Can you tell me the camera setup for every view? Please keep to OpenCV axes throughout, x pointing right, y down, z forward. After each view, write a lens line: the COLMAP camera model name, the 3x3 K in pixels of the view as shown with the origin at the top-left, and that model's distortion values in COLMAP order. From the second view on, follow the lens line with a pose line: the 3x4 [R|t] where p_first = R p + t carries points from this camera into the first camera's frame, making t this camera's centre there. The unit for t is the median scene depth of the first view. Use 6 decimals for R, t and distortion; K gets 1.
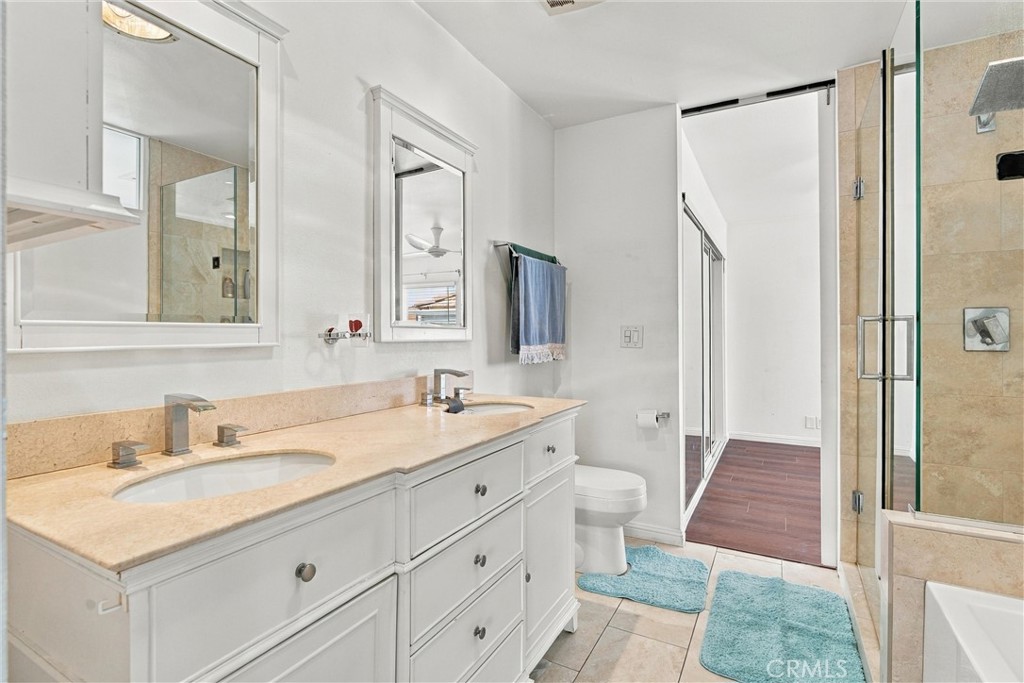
lens RADIAL K [[488.4, 0, 510.0], [0, 488.4, 336.2], [0, 0, 1]] dist [-0.001102, -0.000341]
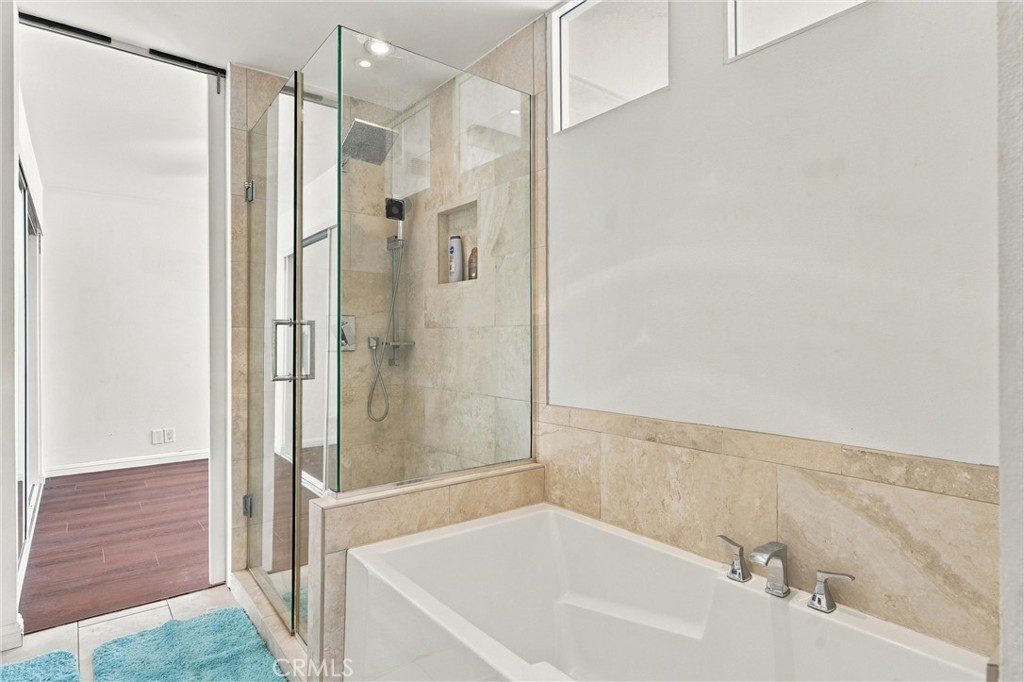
lens RADIAL K [[550.3, 0, 511.3], [0, 550.3, 334.2], [0, 0, 1]] dist [-0.001585, 0.000915]
pose [[0.380886, 0.005086, 0.924608, -0.118391], [0.001097, 0.999982, -0.005953, -0.002489], [-0.924621, 0.003282, 0.380874, 0.075397]]
